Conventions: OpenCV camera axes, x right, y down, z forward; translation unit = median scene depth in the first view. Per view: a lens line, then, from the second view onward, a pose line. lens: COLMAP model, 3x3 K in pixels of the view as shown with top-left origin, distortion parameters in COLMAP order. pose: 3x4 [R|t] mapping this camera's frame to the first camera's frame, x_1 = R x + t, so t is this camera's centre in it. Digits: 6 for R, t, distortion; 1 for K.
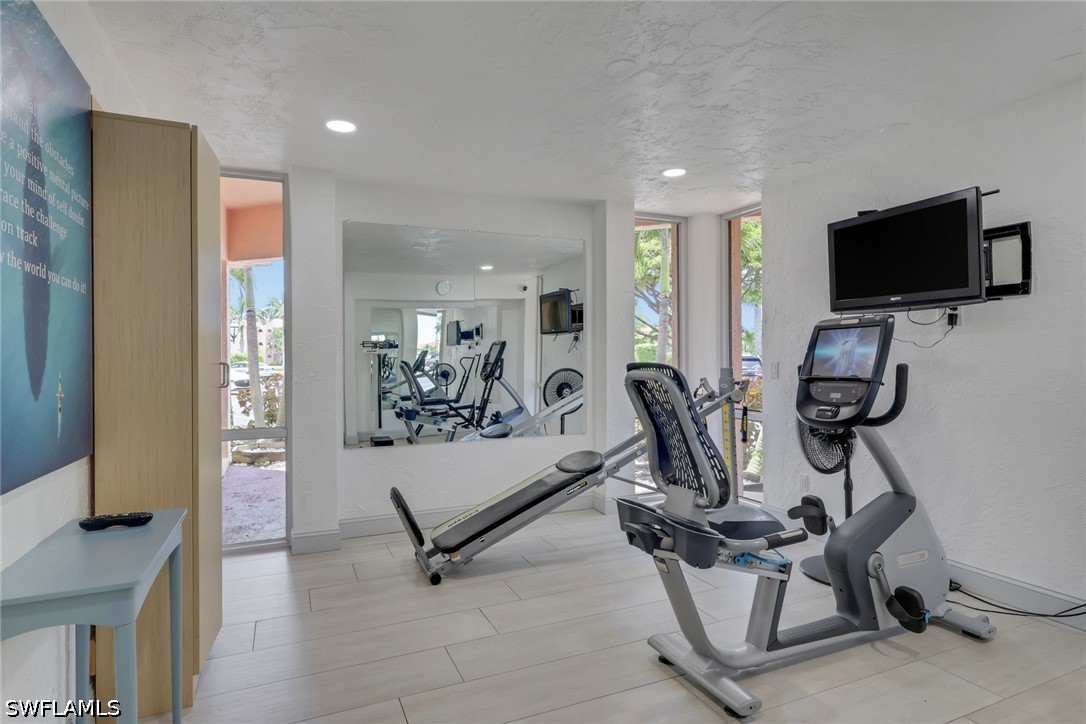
lens RADIAL K [[569.7, 0, 543.0], [0, 569.7, 362.0], [0, 0, 1]] dist [0.001386, 0.000223]
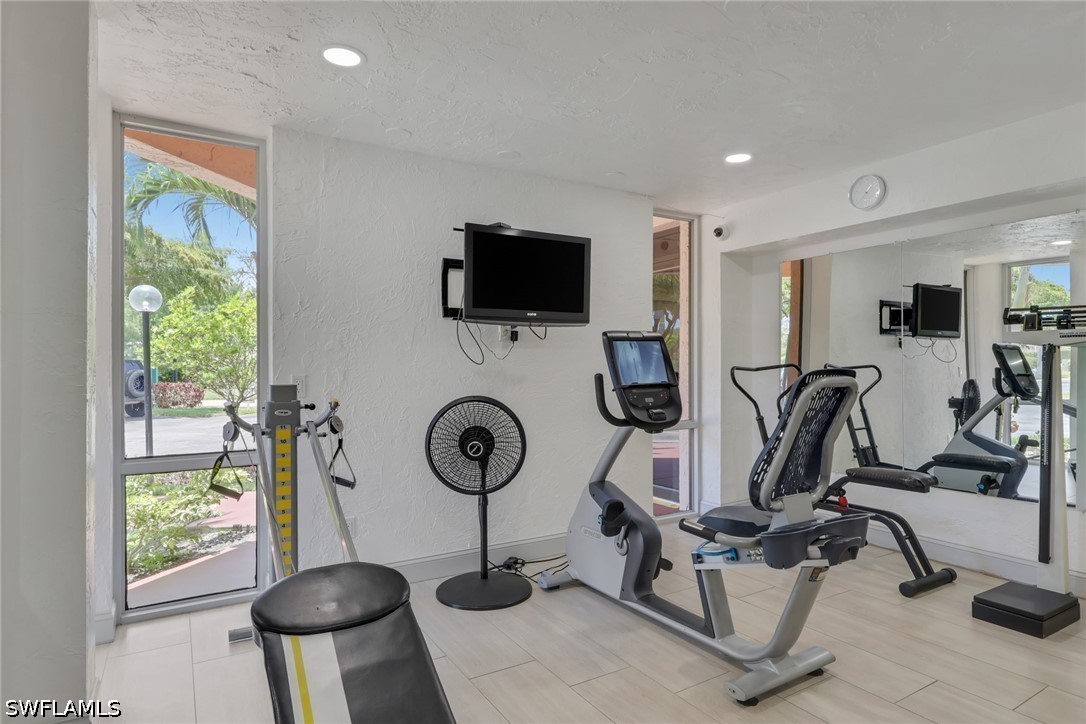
lens RADIAL K [[569.7, 0, 543.0], [0, 569.7, 362.0], [0, 0, 1]] dist [0.001386, 0.000223]
pose [[-0.125690, 0.009993, 0.992019, -0.462943], [0.026140, 0.999635, -0.006758, -0.011079], [-0.991725, 0.025082, -0.125905, 1.099372]]
